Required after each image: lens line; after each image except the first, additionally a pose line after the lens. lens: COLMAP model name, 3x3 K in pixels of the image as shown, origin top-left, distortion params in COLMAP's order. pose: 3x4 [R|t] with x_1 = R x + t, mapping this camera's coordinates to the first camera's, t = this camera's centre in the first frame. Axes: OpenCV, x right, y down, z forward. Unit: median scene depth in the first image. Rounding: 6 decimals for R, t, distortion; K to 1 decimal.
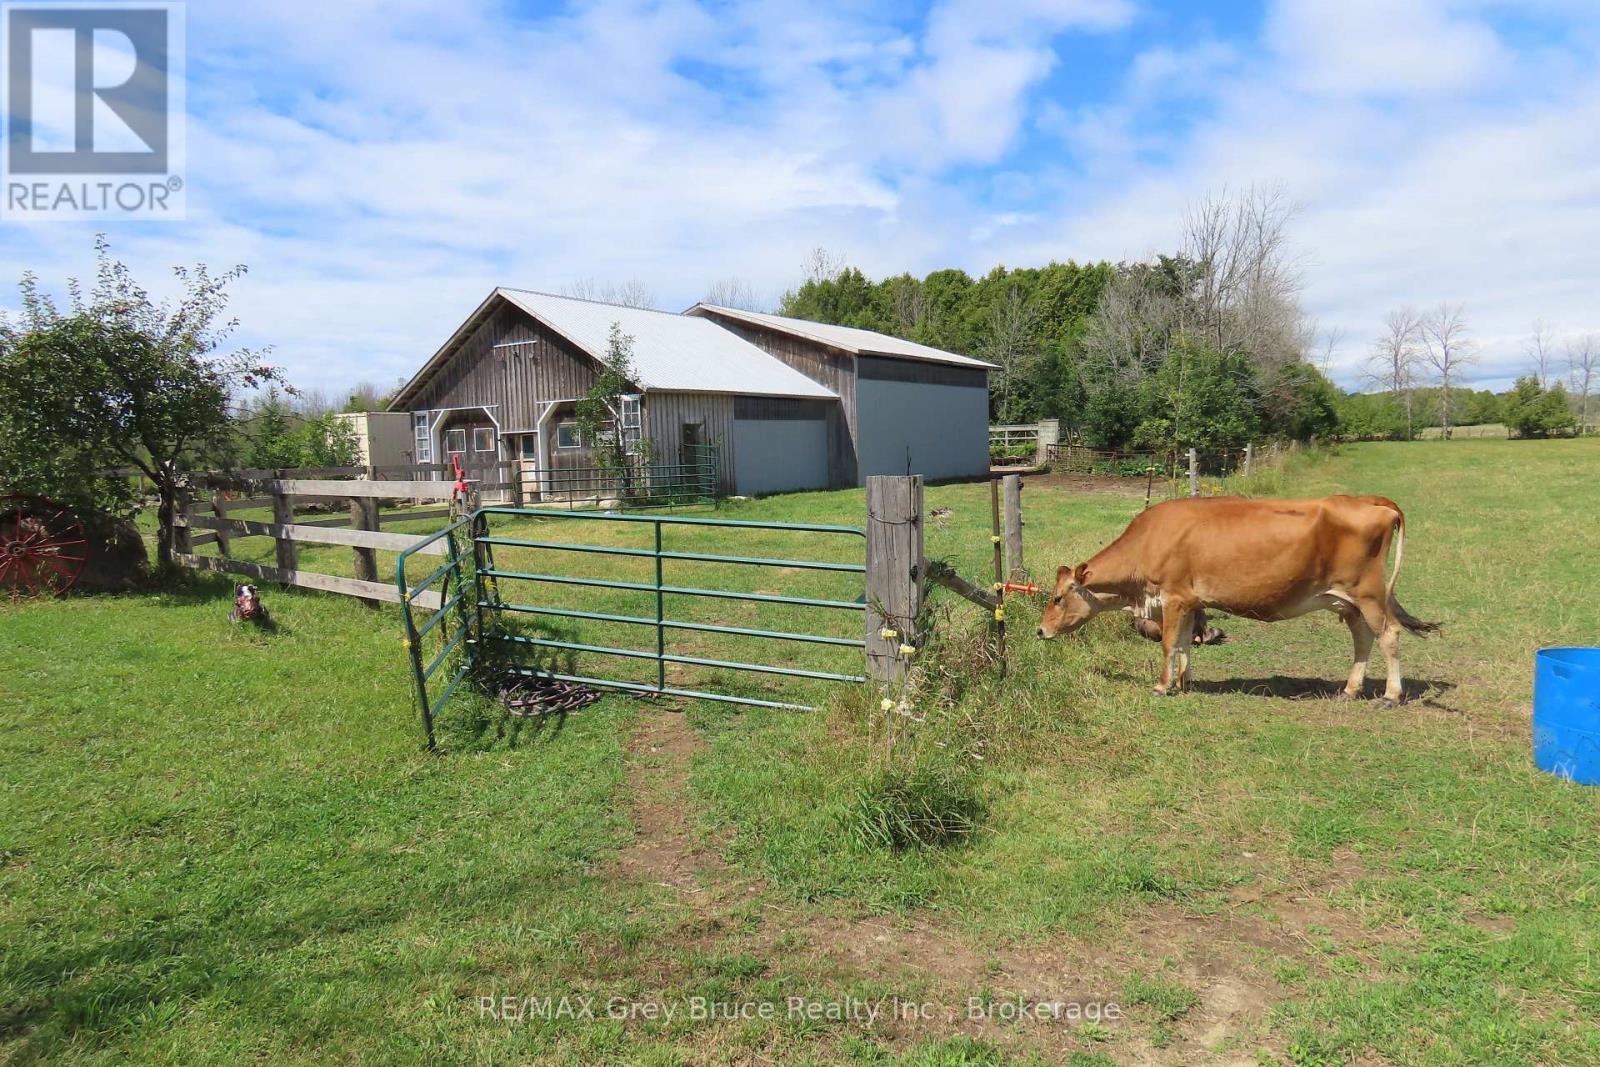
lens RADIAL K [[1020.5, 0, 800.0], [0, 1020.5, 533.5], [0, 0, 1]] dist [-0.023006, 0.027193]
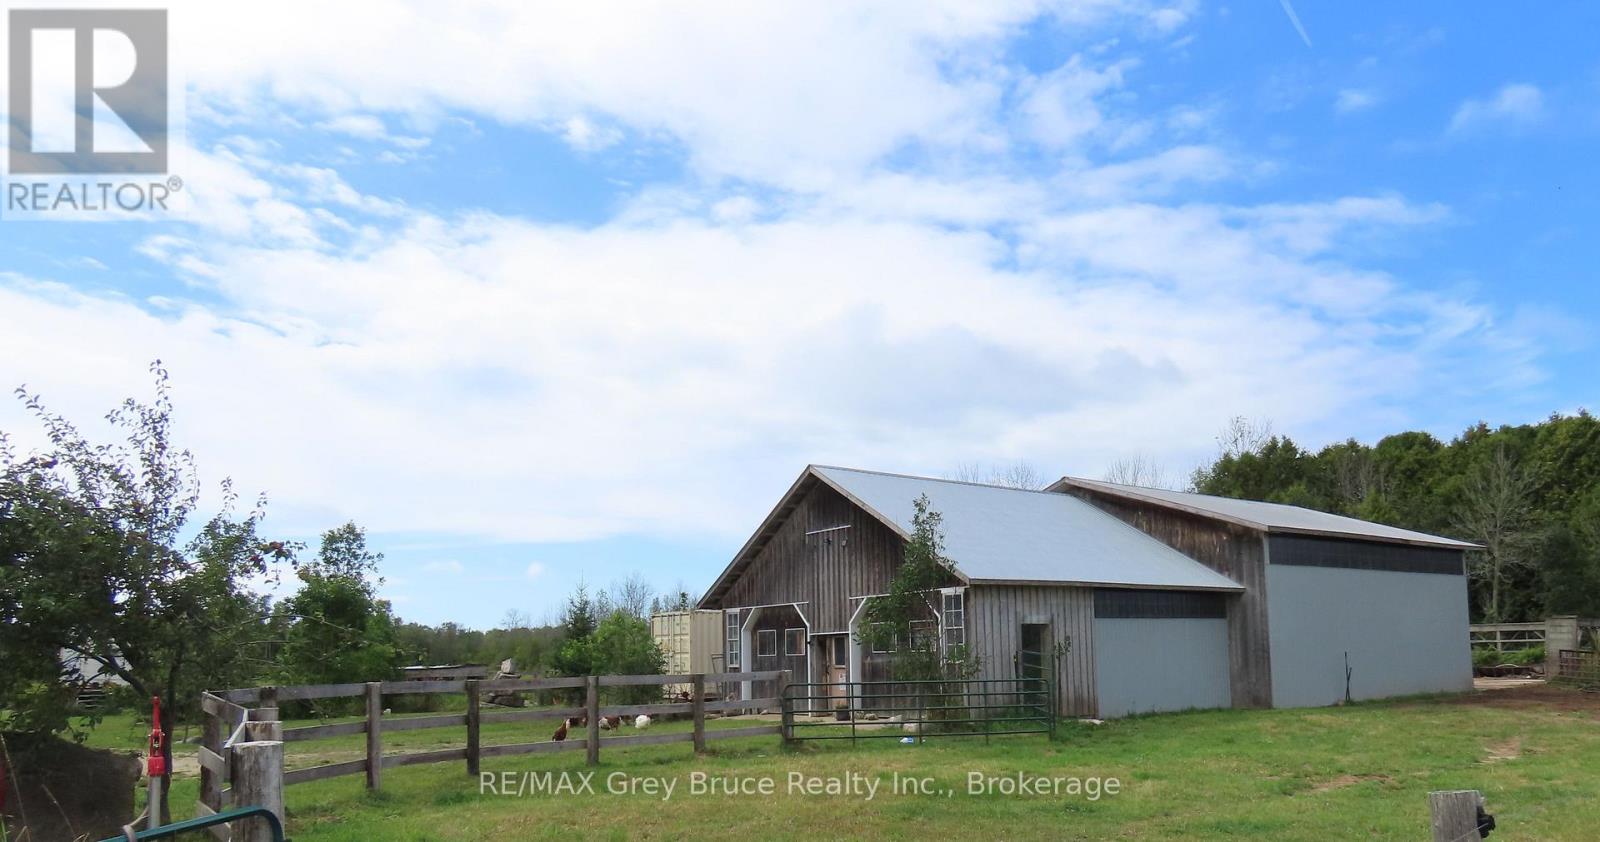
lens RADIAL K [[1078.0, 0, 826.7], [0, 1078.0, 571.5], [0, 0, 1]] dist [-0.036985, -0.001478]
pose [[0.933502, -0.014111, -0.358294, 0.042712], [-0.040258, 0.988783, -0.143831, -0.023288], [0.356305, 0.148691, 0.922463, 0.183895]]
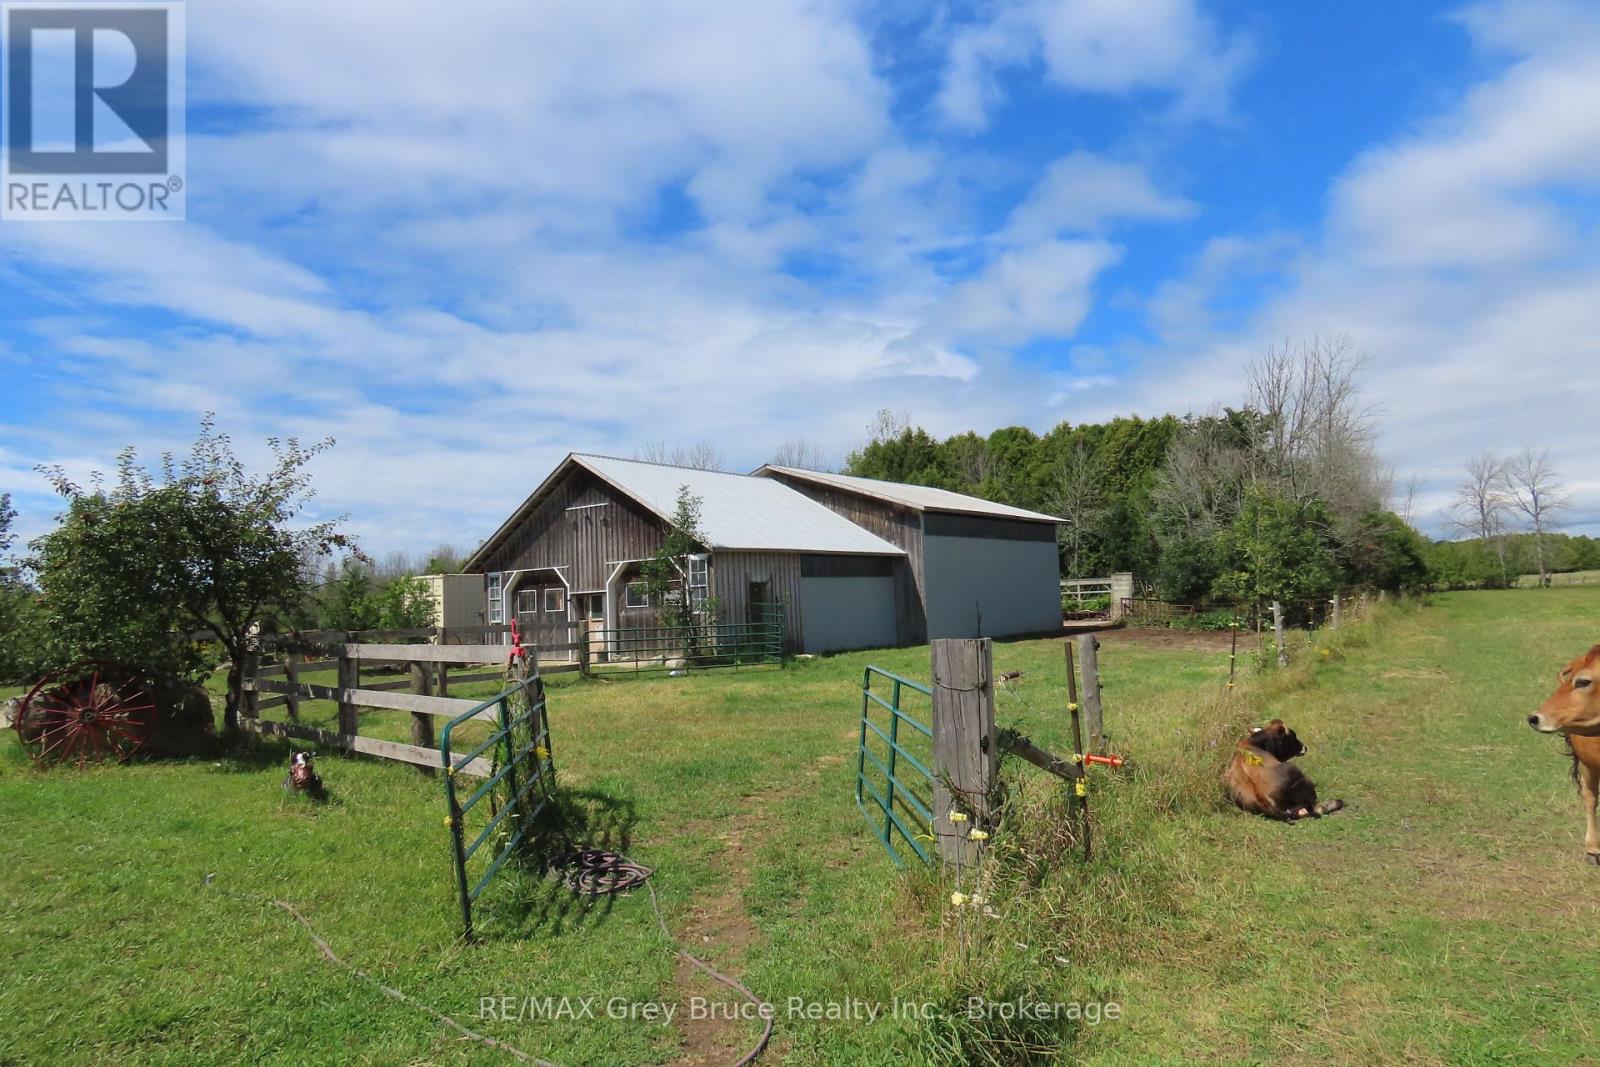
lens RADIAL K [[1020.4, 0, 798.2], [0, 1020.4, 524.1], [0, 0, 1]] dist [-0.023763, 0.031477]
pose [[0.997569, -0.015246, -0.067990, 0.001712], [0.004058, 0.986826, -0.161737, -0.001989], [0.069560, 0.161068, 0.984489, 0.008936]]
